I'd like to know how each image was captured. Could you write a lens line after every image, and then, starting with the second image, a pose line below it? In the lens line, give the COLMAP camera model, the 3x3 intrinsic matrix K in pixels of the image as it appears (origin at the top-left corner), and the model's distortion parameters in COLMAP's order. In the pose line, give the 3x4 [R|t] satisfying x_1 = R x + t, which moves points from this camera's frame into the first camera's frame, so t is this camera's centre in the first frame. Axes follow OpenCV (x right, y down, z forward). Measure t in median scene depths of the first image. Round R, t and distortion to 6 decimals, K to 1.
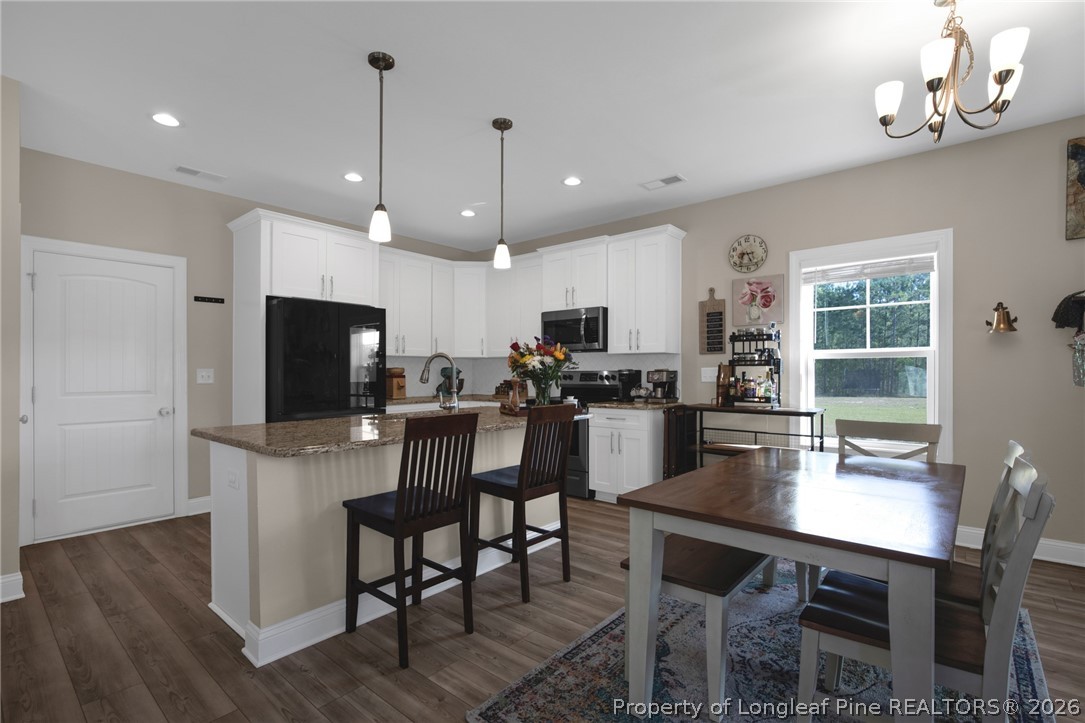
lens RADIAL K [[511.5, 0, 540.1], [0, 511.5, 368.9], [0, 0, 1]] dist [-0.011648, 0.000538]
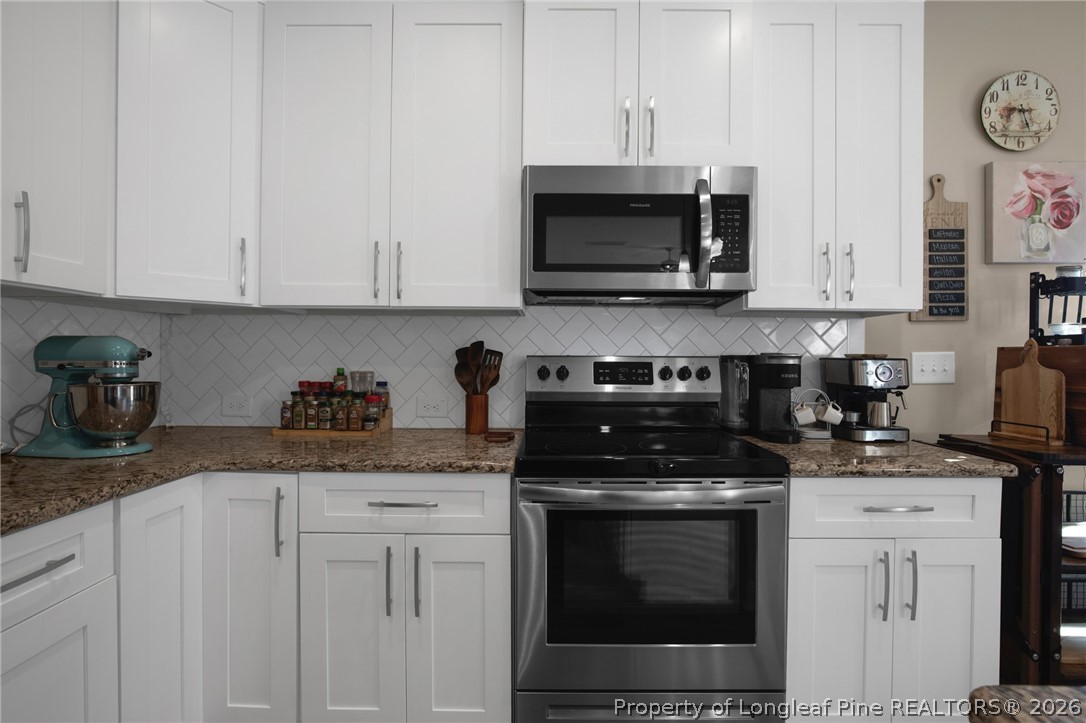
lens RADIAL K [[511.9, 0, 539.7], [0, 511.9, 355.9], [0, 0, 1]] dist [-0.011648, 0.000538]
pose [[0.763771, 0.004998, 0.645468, -0.226312], [-0.012669, 0.999893, 0.007248, 0.002438], [-0.645363, -0.013713, 0.763753, 0.906867]]
